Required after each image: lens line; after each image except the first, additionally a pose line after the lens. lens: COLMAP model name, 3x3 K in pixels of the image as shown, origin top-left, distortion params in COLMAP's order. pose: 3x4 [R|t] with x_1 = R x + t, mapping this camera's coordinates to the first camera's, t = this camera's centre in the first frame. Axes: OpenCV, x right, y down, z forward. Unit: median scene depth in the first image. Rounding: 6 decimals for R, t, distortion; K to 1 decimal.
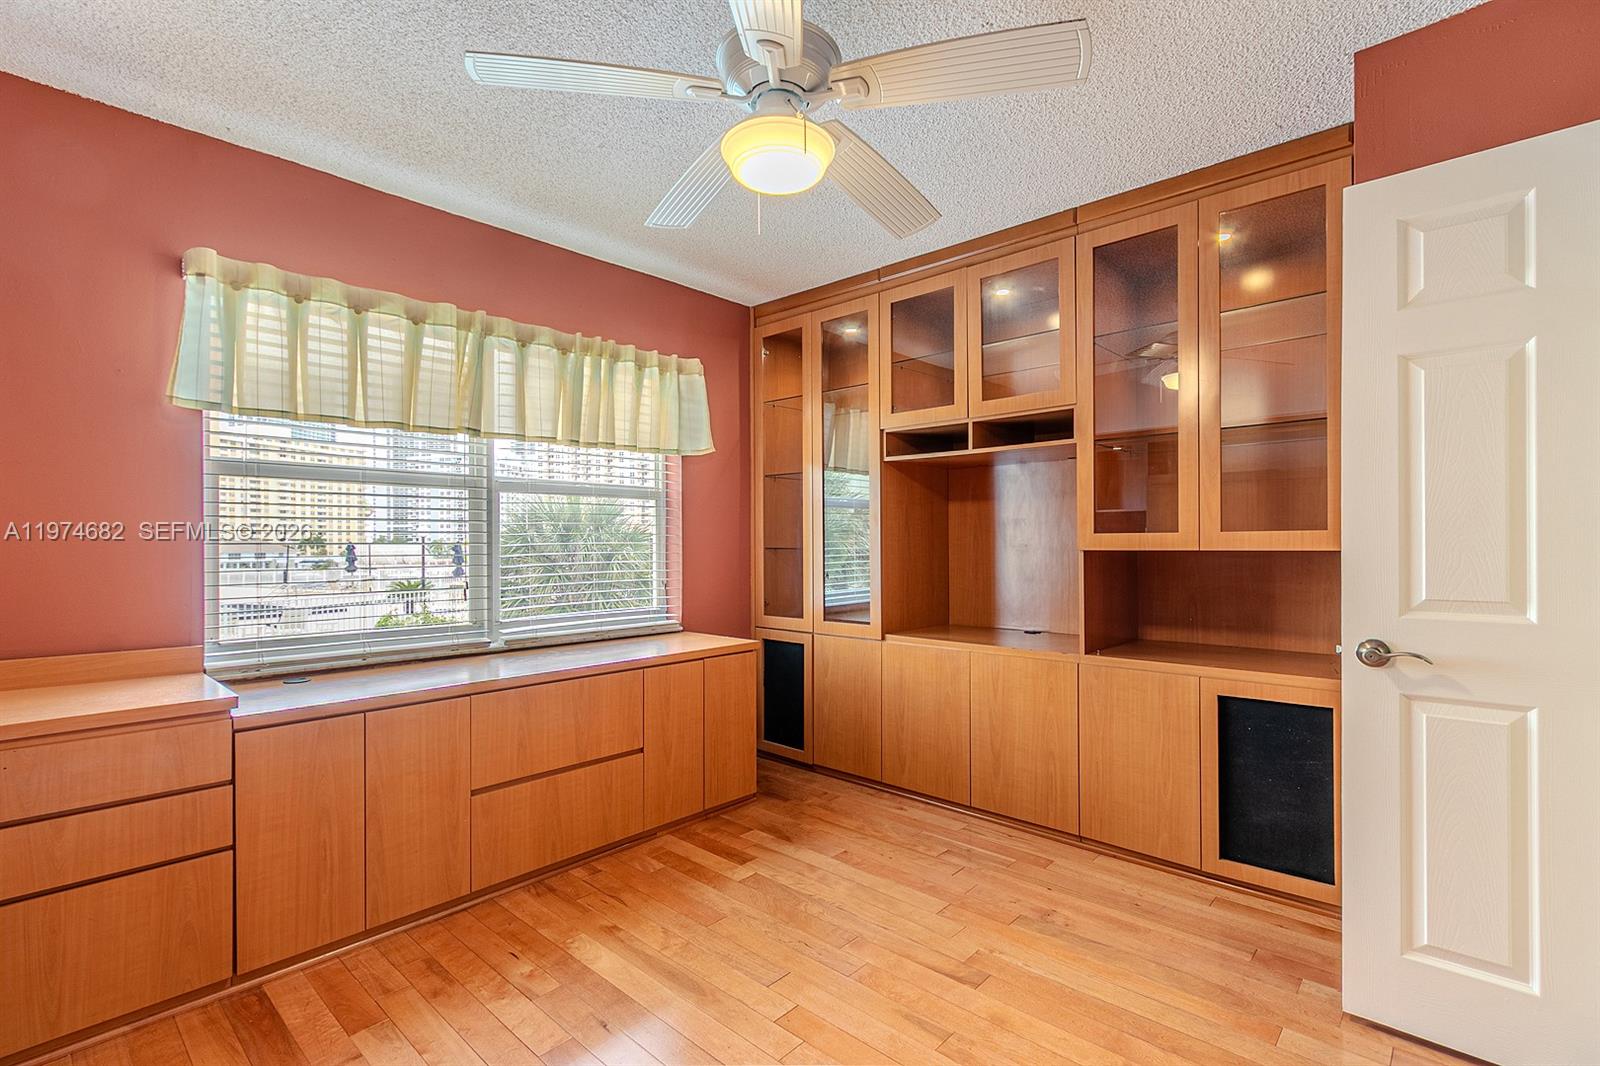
lens RADIAL K [[733.4, 0, 796.0], [0, 733.4, 534.9], [0, 0, 1]] dist [0.005493, -0.002564]
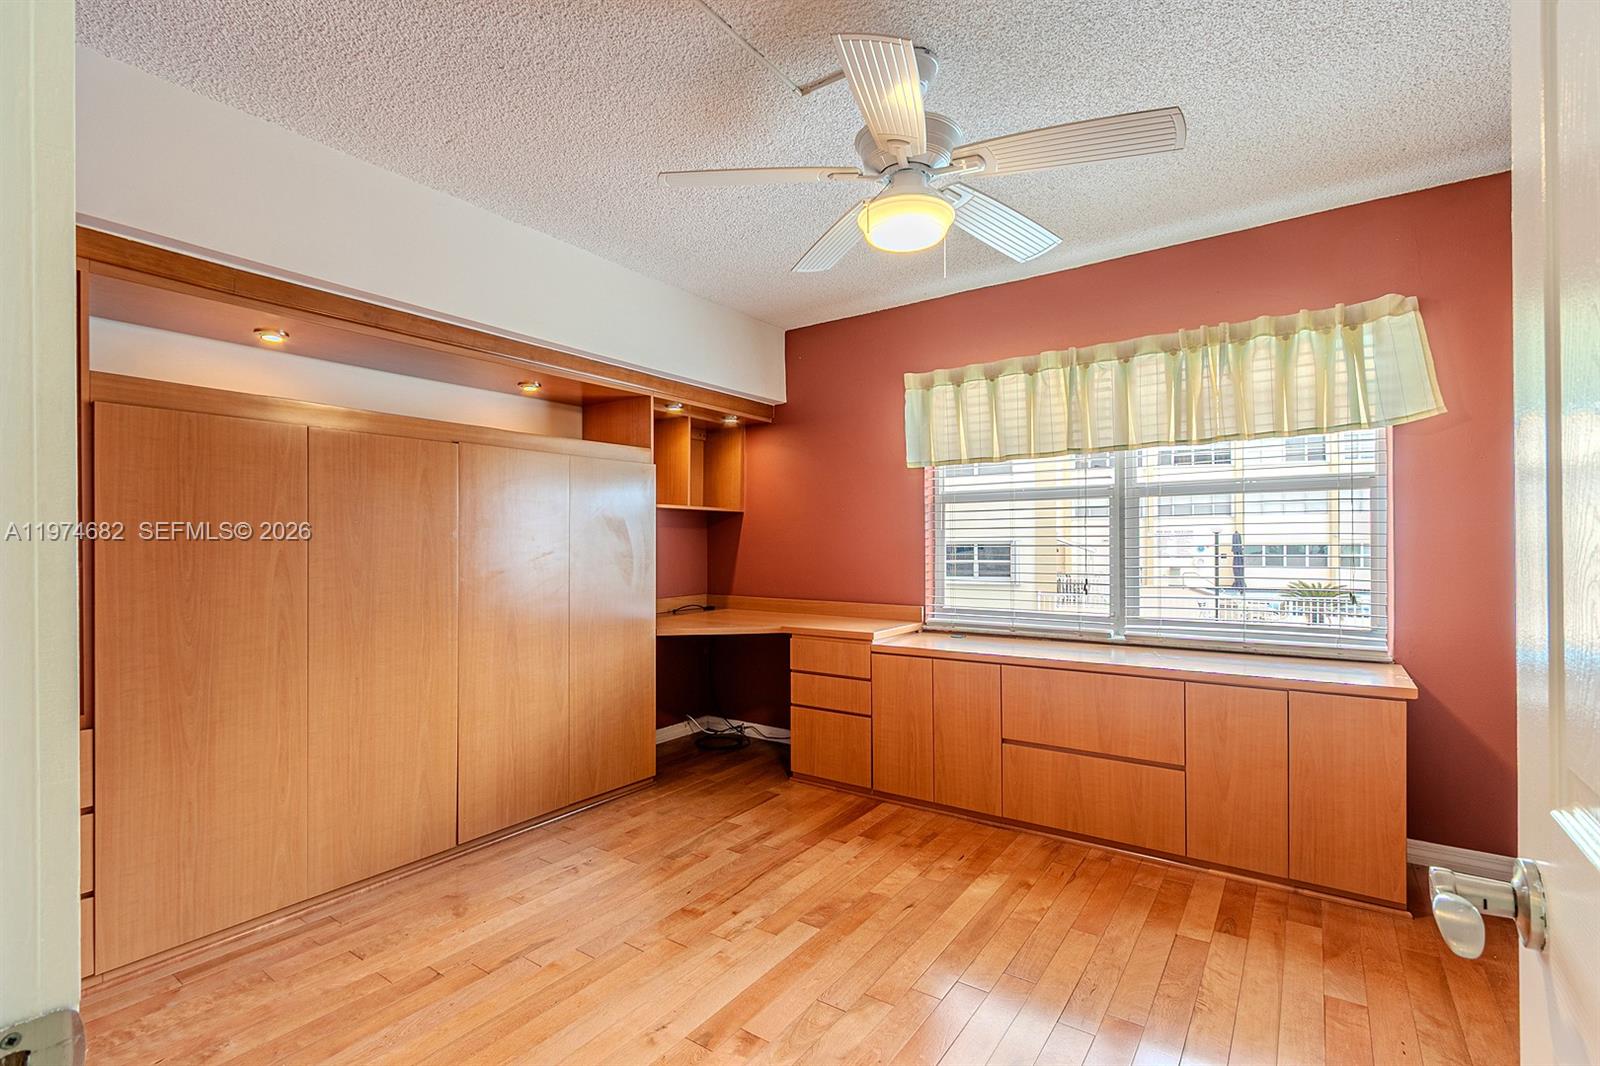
lens RADIAL K [[733.4, 0, 800.0], [0, 733.4, 543.8], [0, 0, 1]] dist [0.005493, -0.002564]
pose [[0.128905, -0.008267, -0.991622, 0.730811], [0.008256, 0.999940, -0.007263, 0.014866], [0.991623, -0.007250, 0.128966, 0.452830]]
